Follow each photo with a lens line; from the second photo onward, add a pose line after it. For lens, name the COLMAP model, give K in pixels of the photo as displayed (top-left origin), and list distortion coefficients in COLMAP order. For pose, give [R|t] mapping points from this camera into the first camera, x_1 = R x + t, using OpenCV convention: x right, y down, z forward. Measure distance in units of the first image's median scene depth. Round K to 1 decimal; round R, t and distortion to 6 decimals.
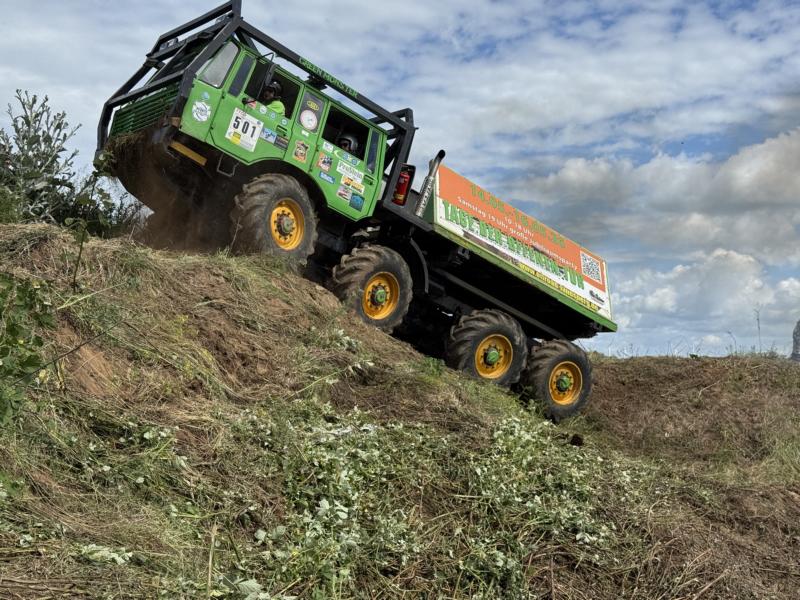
lens RADIAL K [[1115.0, 0, 397.6], [0, 1115.0, 307.4], [0, 0, 1]] dist [0.169611, 0.000000]
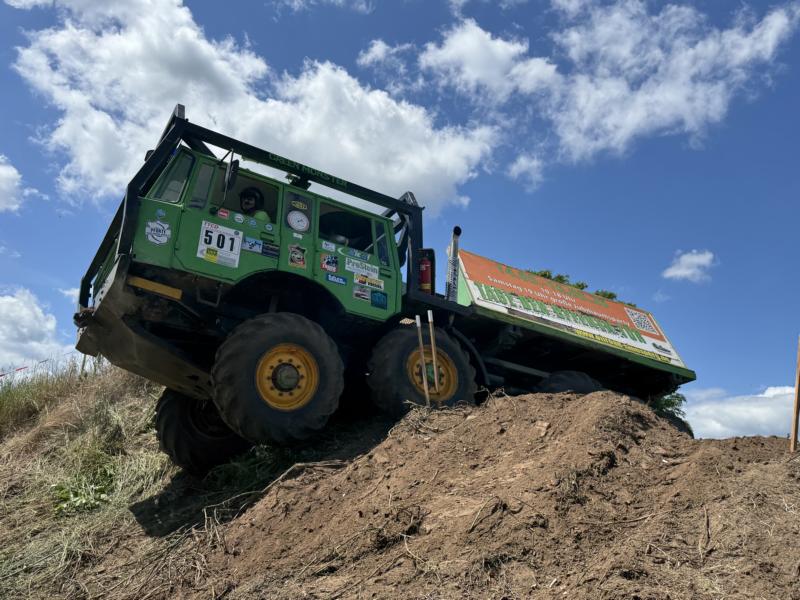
lens RADIAL K [[725.5, 0, 400.7], [0, 725.5, 304.0], [0, 0, 1]] dist [0.105081, 0.000000]
pose [[0.961880, -0.273332, 0.008710, -0.026586], [0.269943, 0.943892, -0.190261, 0.015984], [0.043783, 0.185359, 0.981695, 0.469663]]
